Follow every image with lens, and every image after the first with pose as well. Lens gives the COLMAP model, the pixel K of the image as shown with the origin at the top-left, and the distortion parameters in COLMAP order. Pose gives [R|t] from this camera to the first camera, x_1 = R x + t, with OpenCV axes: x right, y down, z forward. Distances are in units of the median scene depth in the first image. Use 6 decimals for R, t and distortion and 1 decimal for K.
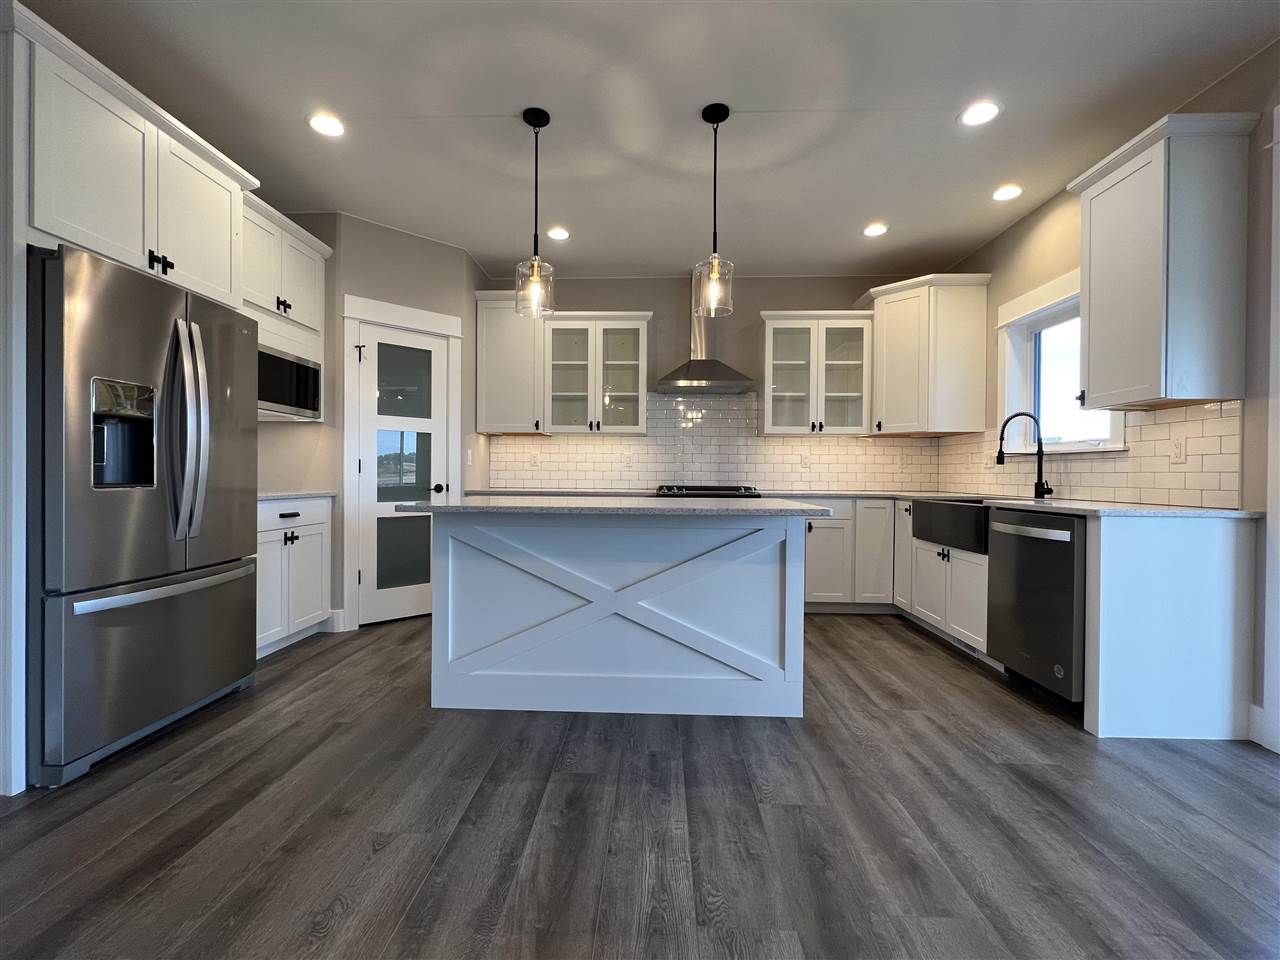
lens RADIAL K [[558.3, 0, 634.3], [0, 558.3, 479.4], [0, 0, 1]] dist [-0.001361, 0.000104]
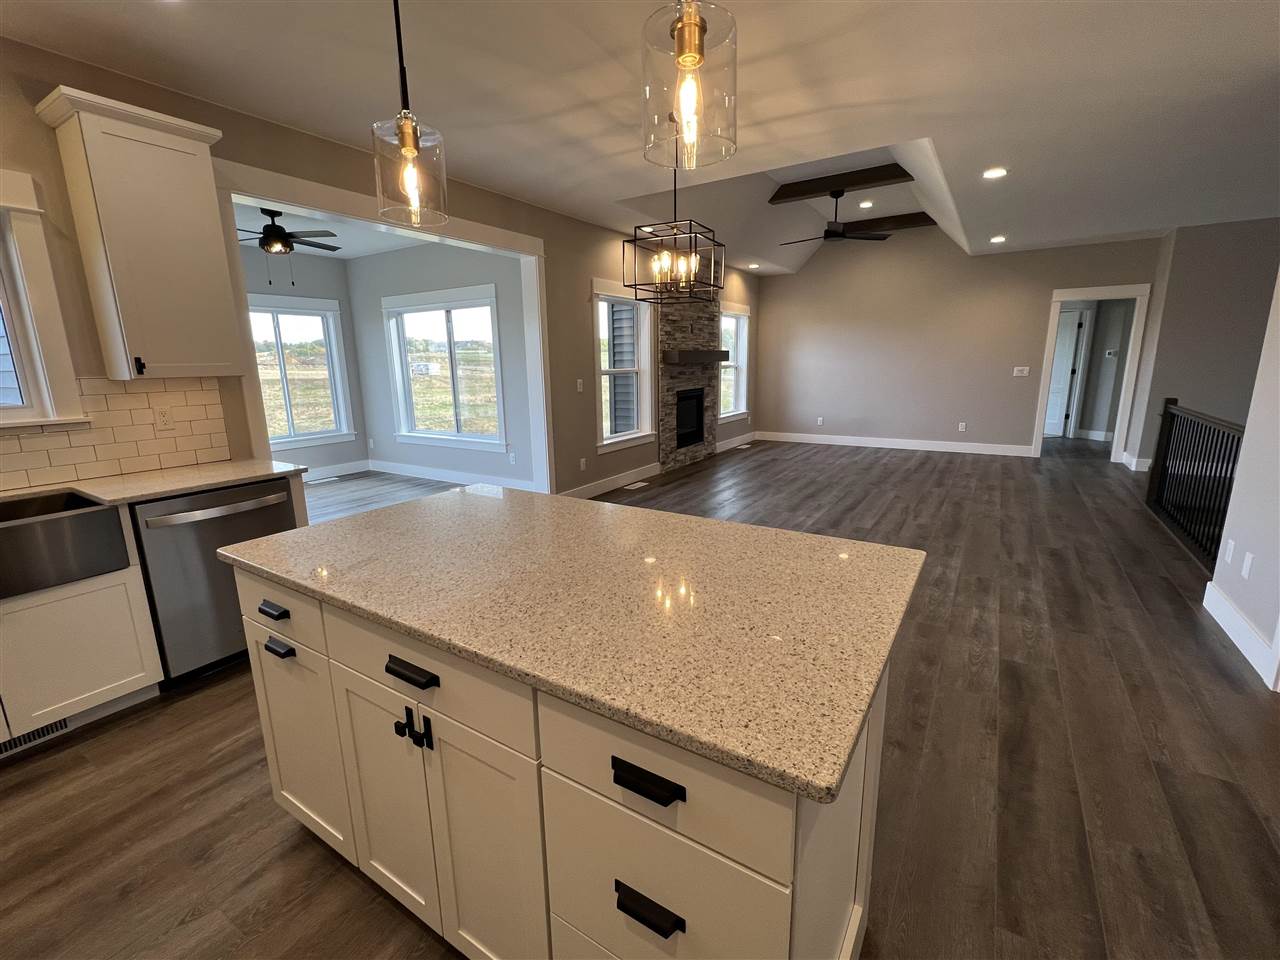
lens RADIAL K [[558.3, 0, 634.3], [0, 558.3, 479.4], [0, 0, 1]] dist [-0.001361, 0.000104]
pose [[-0.862594, -0.099597, 0.495996, -0.293629], [0.013714, 0.975465, 0.219726, -0.124048], [-0.505711, 0.196336, -0.840065, 1.120794]]
